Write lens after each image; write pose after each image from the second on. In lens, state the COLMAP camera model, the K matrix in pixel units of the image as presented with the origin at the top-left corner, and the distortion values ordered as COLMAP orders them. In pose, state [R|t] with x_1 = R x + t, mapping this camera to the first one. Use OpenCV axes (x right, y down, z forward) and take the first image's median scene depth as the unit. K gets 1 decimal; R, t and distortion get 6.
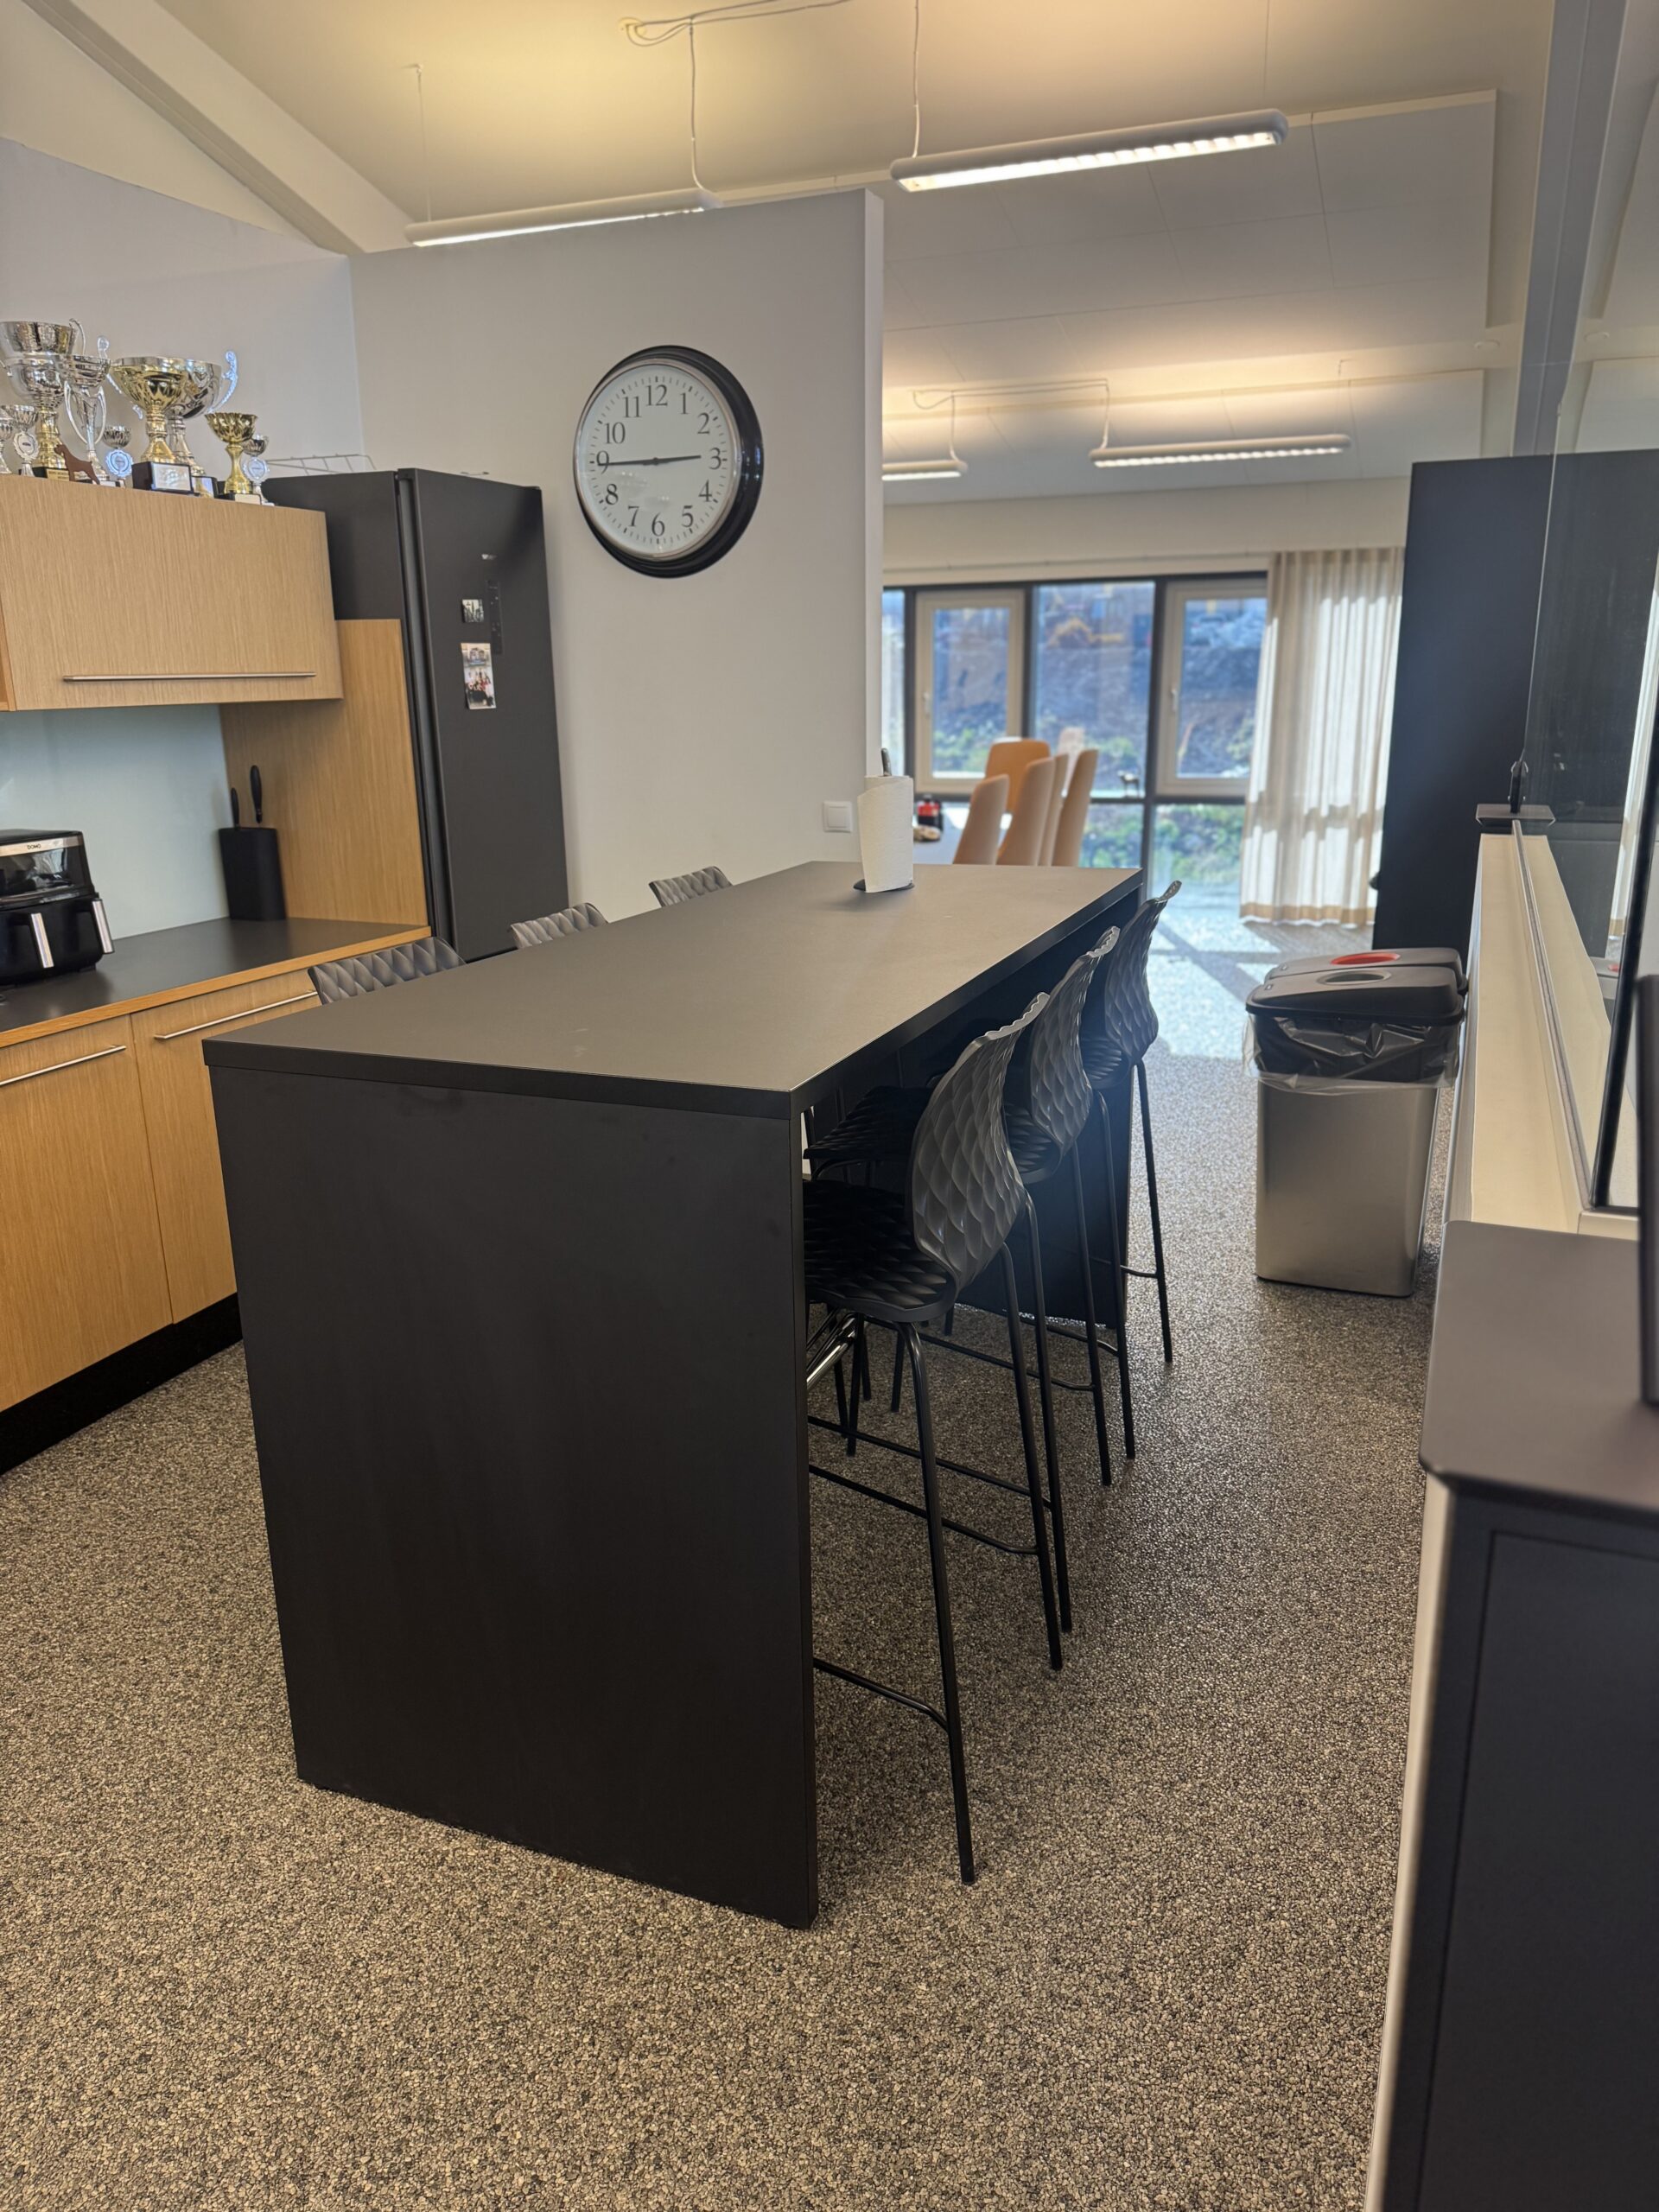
lens RADIAL K [[1576.4, 0, 837.3], [0, 1576.4, 1128.7], [0, 0, 1]] dist [0.081774, -0.099070]
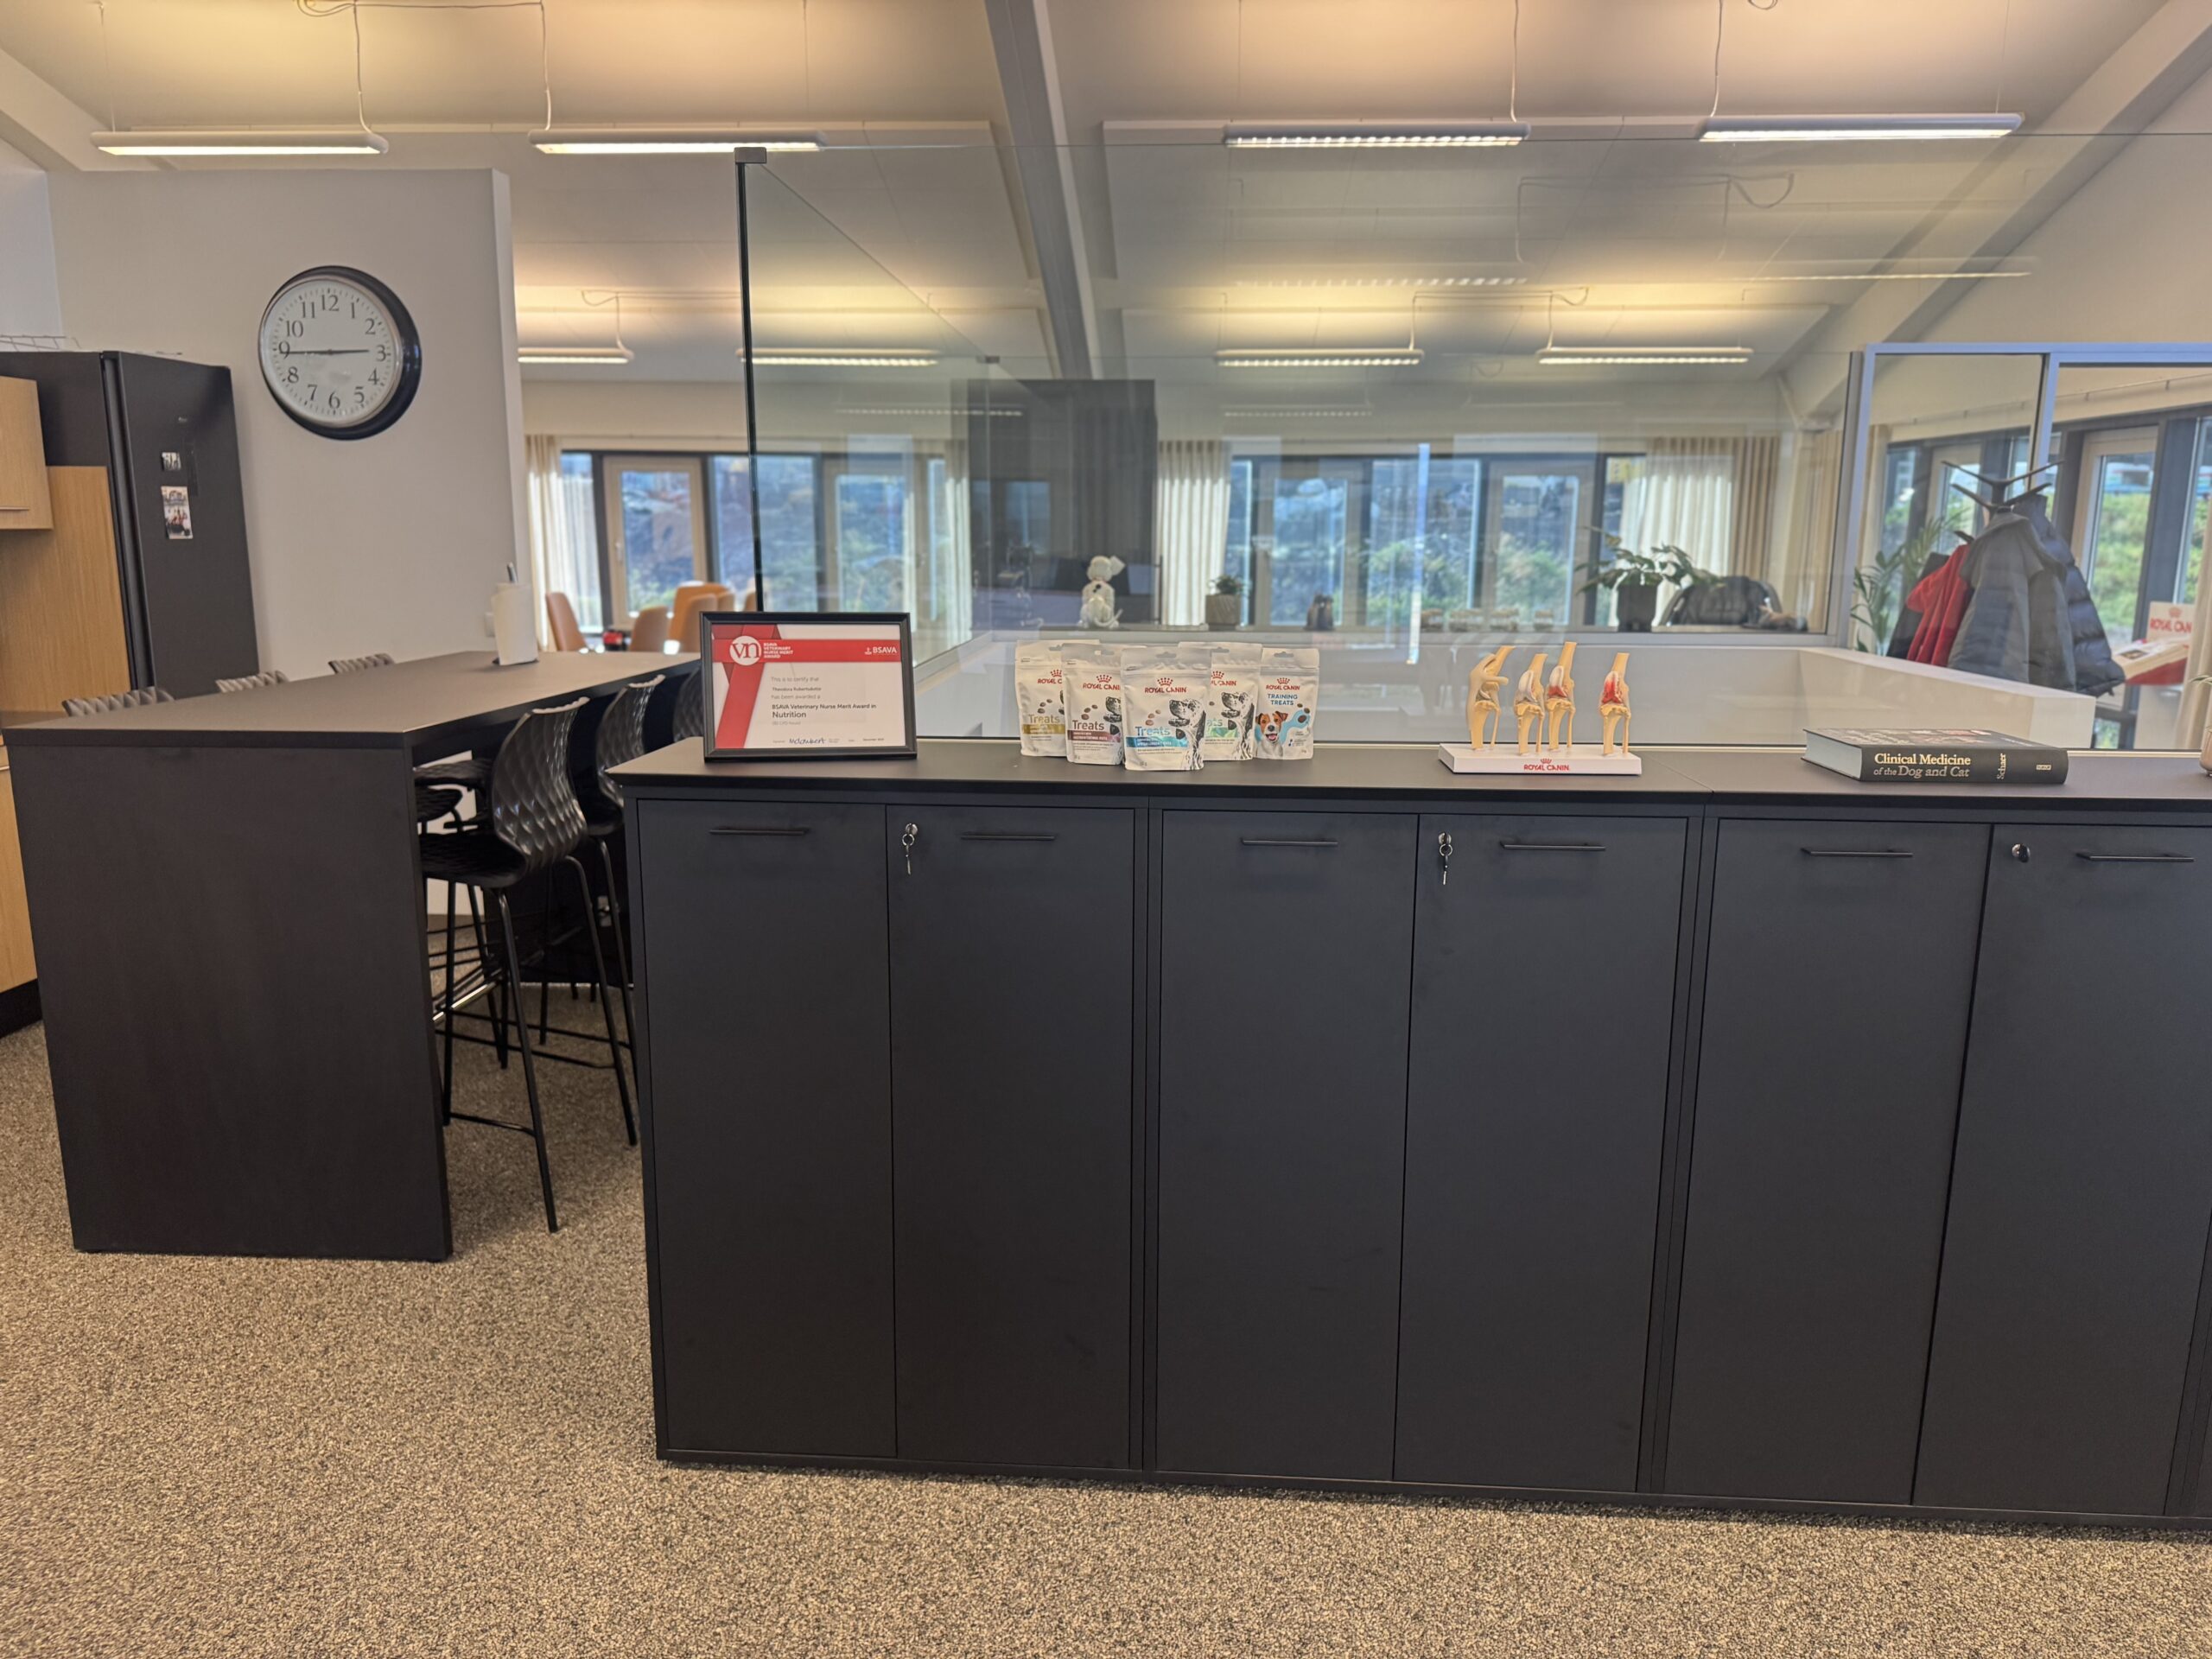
lens RADIAL K [[1576.4, 0, 1084.8], [0, 1576.4, 861.2], [0, 0, 1]] dist [0.081774, -0.099070]
pose [[0.953533, -0.042057, 0.298337, 0.060261], [0.065247, 0.995536, -0.068196, 0.109911], [-0.294137, 0.084493, 0.952021, -0.350441]]
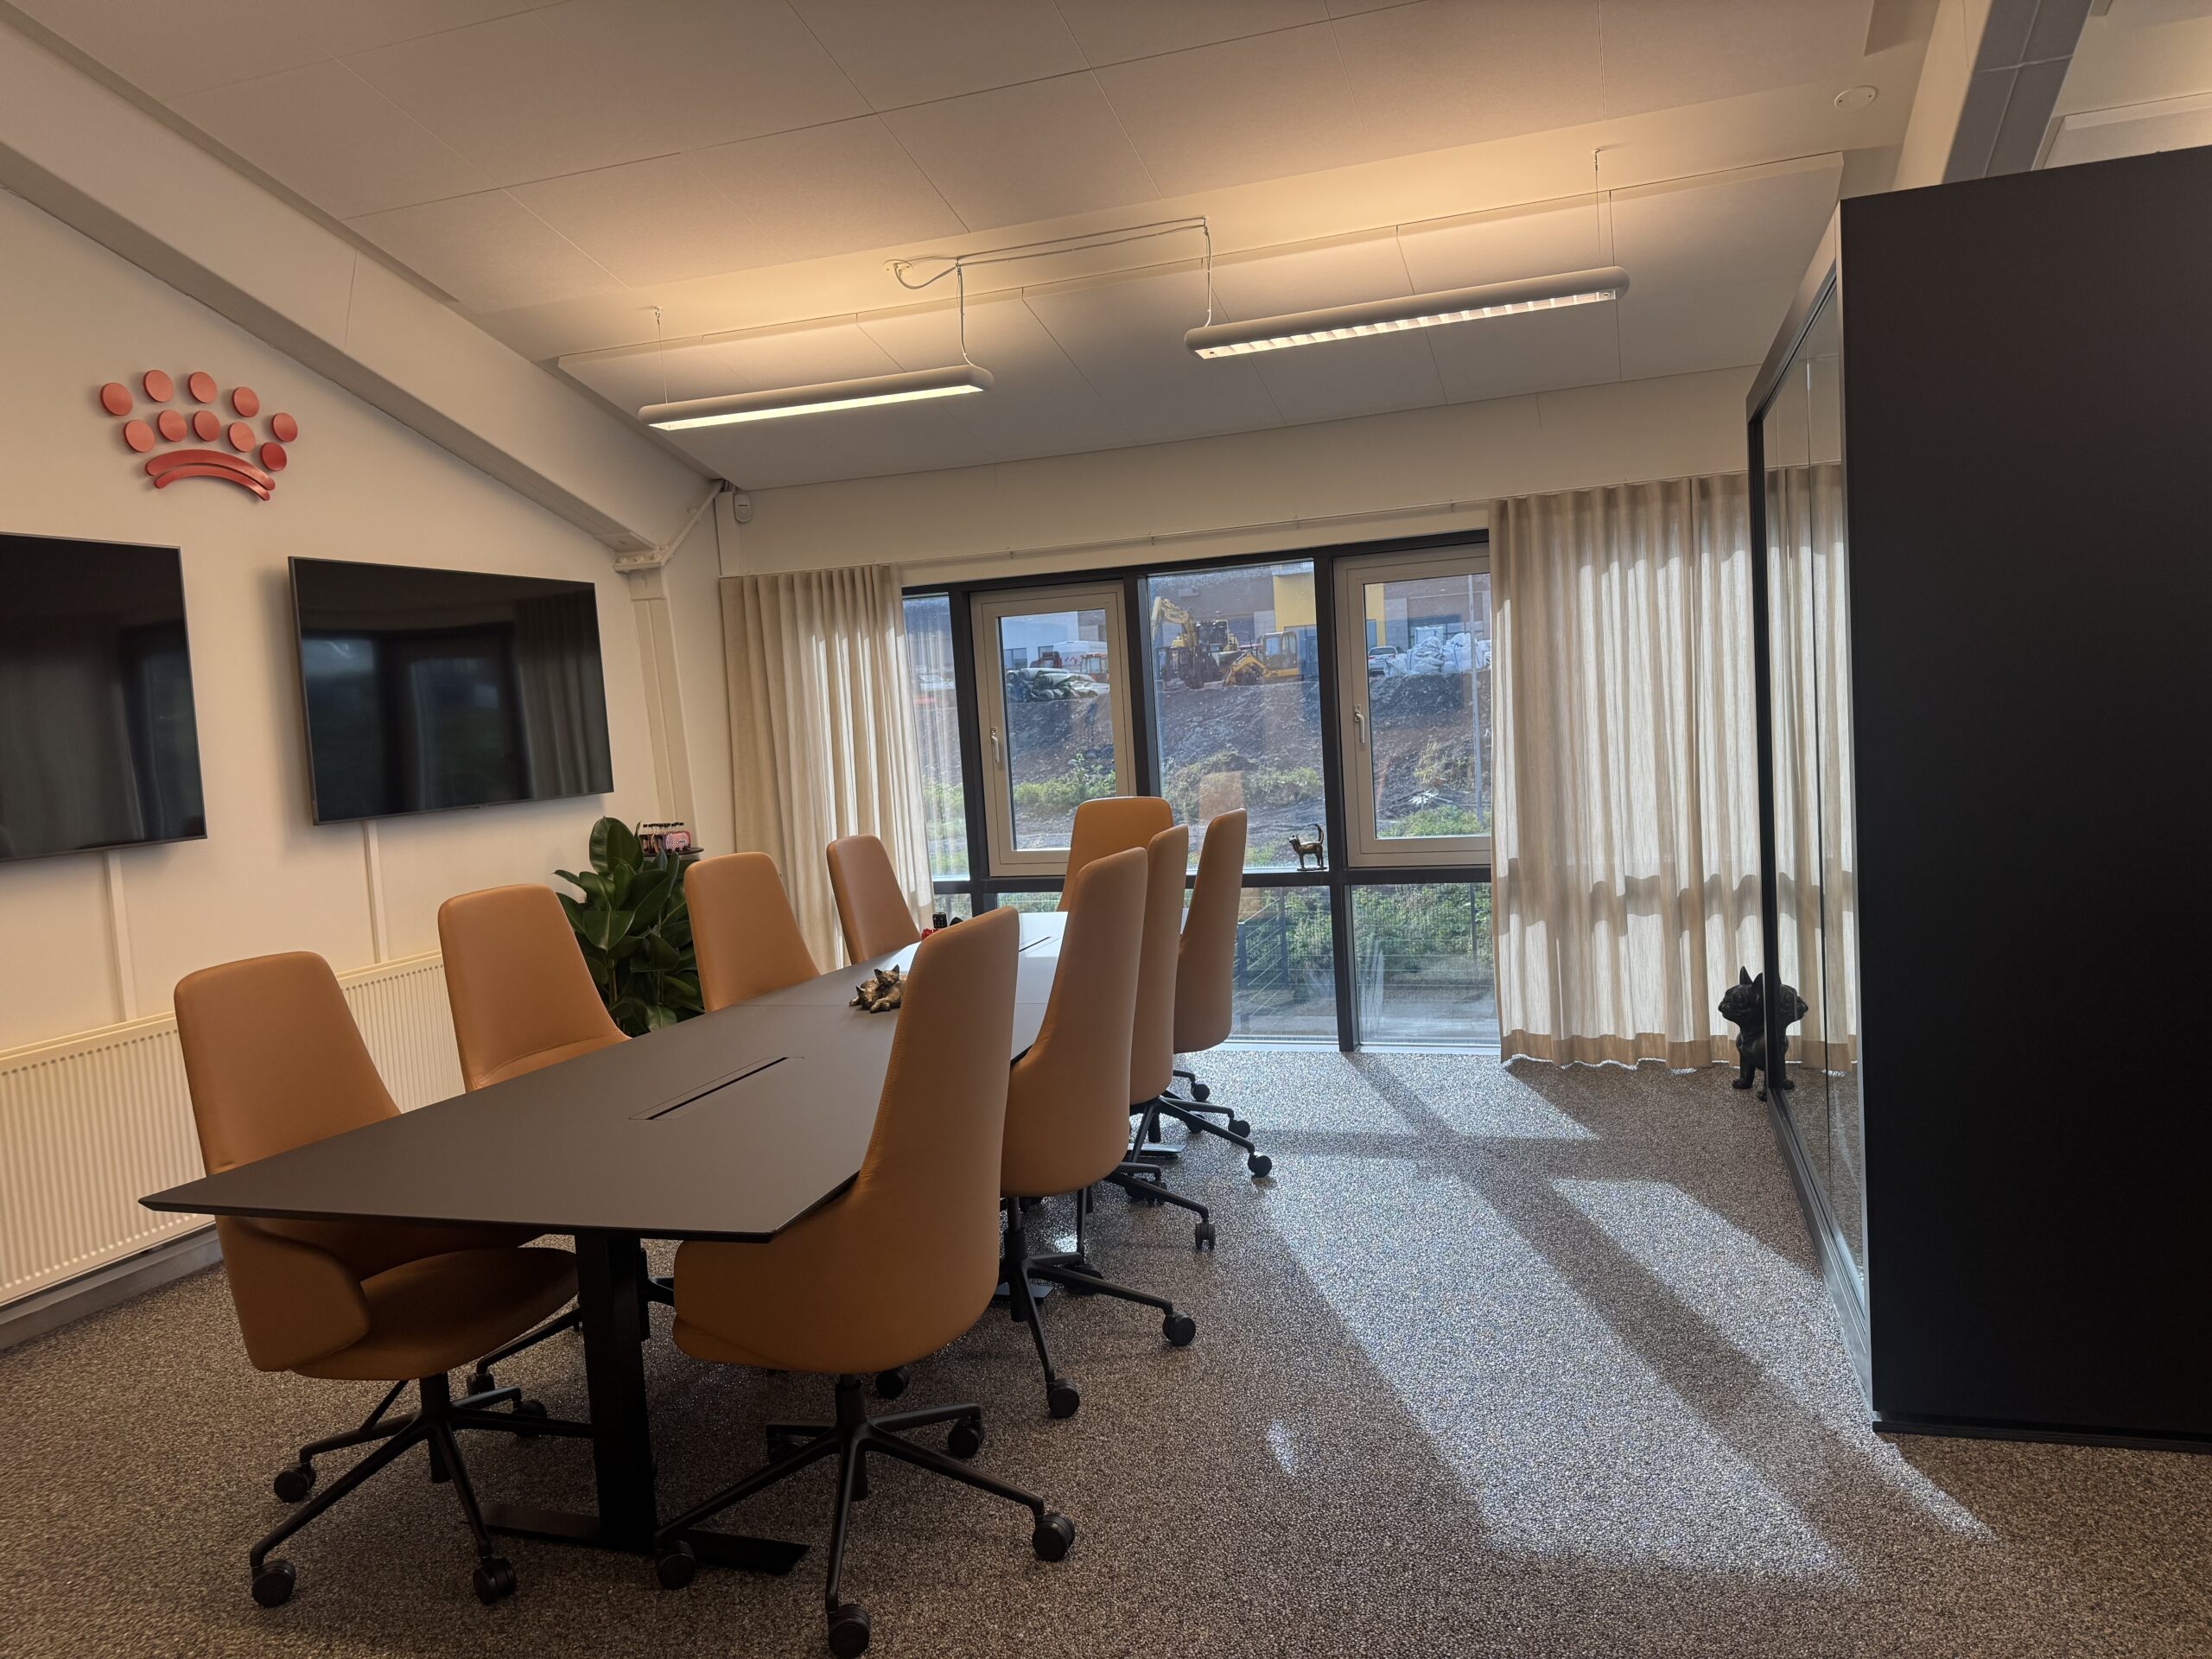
lens RADIAL K [[1576.4, 0, 1077.5], [0, 1576.4, 851.3], [0, 0, 1]] dist [0.081774, -0.099070]
pose [[0.998279, -0.052778, 0.025564, 0.168586], [0.056736, 0.979494, -0.193318, -0.224619], [-0.014837, 0.194436, 0.980803, 0.832182]]
